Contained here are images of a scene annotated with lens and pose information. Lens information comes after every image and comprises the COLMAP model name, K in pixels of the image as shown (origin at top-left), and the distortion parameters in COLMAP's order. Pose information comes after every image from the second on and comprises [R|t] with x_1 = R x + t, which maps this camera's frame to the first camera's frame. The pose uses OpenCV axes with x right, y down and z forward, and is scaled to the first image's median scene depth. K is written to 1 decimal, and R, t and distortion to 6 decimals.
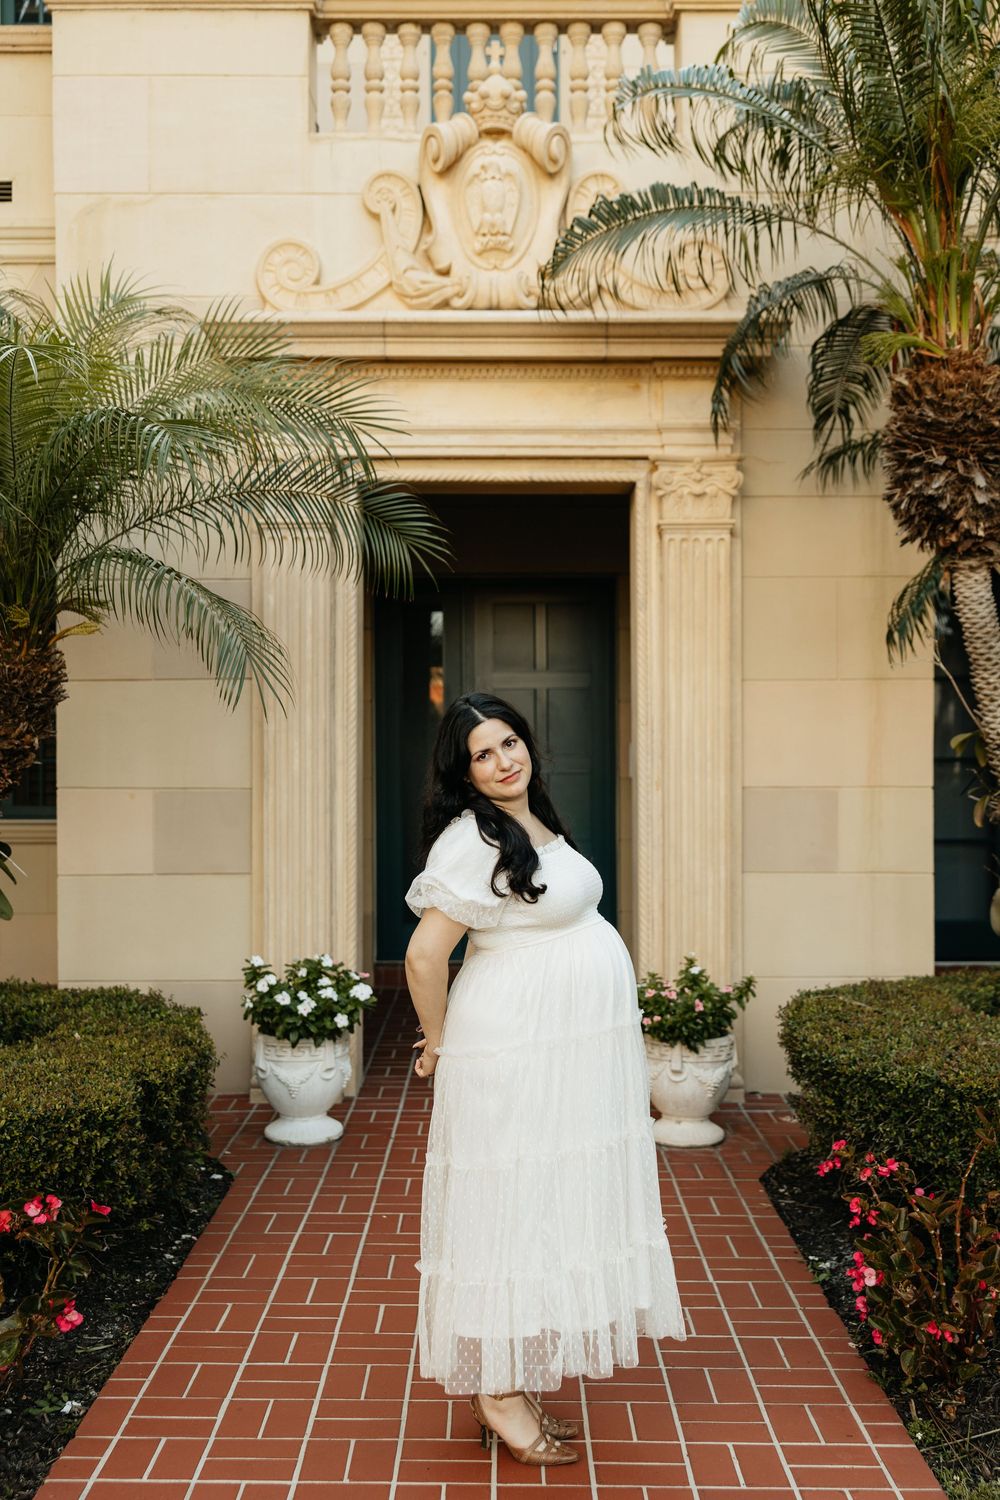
lens RADIAL K [[1596.1, 0, 503.5], [0, 1596.1, 757.5], [0, 0, 1]] dist [-0.031588, 0.000000]
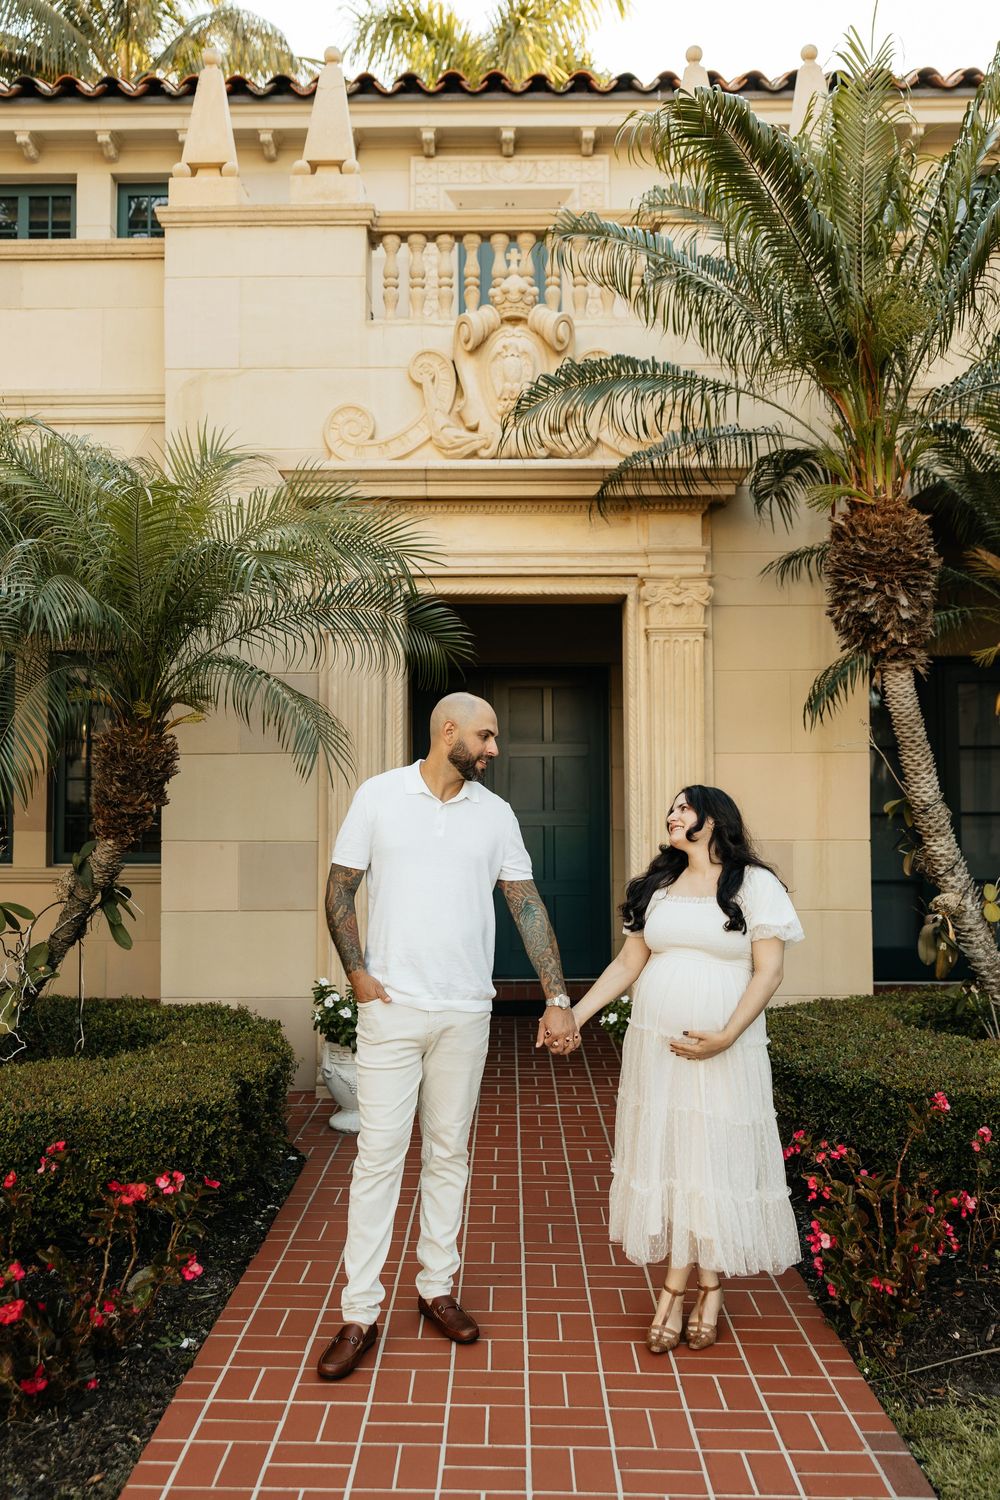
lens RADIAL K [[1307.5, 0, 491.4], [0, 1307.5, 735.2], [0, 0, 1]] dist [-0.048433, 0.039641]
pose [[0.999815, -0.001346, -0.019170, -0.006628], [0.000224, 0.998290, -0.058456, -0.006268], [0.019216, 0.058440, 0.998106, -0.026717]]
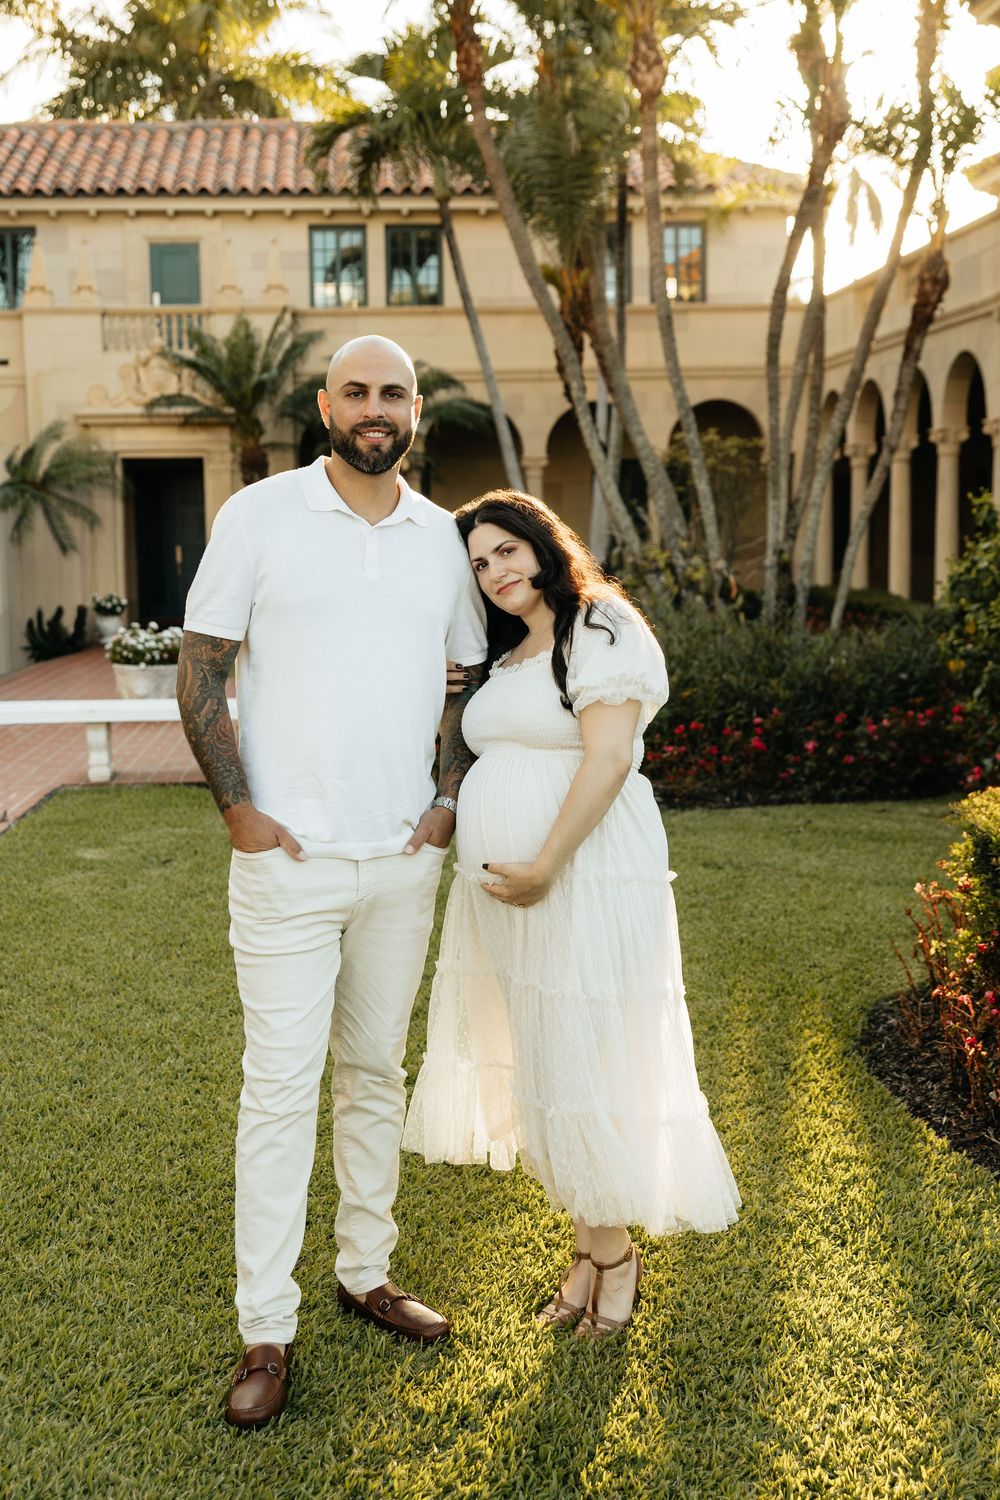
lens RADIAL K [[1596.1, 0, 496.1], [0, 1596.1, 751.9], [0, 0, 1]] dist [-0.031588, 0.000000]
pose [[0.995696, -0.023944, 0.089532, 0.714526], [0.014328, 0.994205, 0.106541, 0.182415], [-0.091564, -0.104800, 0.990269, -4.609122]]
